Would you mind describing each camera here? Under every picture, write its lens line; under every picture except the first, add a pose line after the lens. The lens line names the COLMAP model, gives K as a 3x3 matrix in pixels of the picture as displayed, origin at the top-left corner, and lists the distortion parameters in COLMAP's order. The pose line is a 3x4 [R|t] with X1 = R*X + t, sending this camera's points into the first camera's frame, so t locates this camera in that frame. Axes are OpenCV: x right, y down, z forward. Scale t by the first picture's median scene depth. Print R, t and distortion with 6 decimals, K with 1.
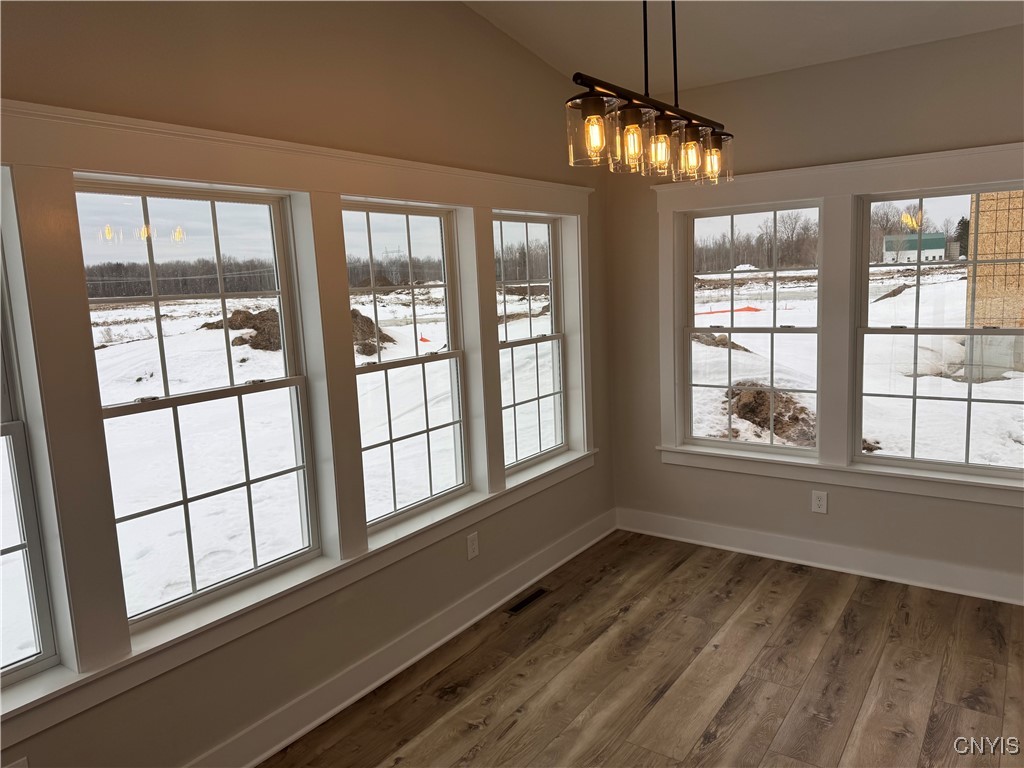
lens RADIAL K [[730.4, 0, 532.0], [0, 730.4, 373.5], [0, 0, 1]] dist [0.096918, -0.109216]
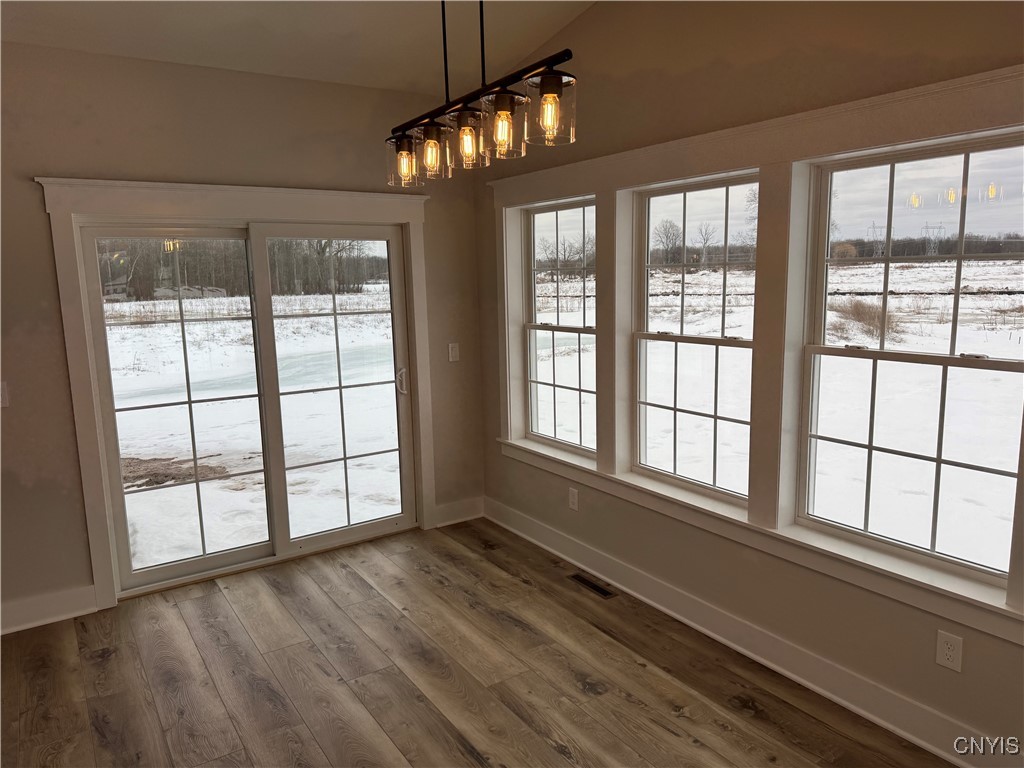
lens RADIAL K [[730.4, 0, 512.8], [0, 730.4, 393.3], [0, 0, 1]] dist [0.096918, -0.109216]
pose [[-0.380770, 0.206113, -0.901405, 0.738988], [-0.078271, 0.964157, 0.253525, -0.154369], [0.921351, 0.167088, -0.350990, 0.968807]]
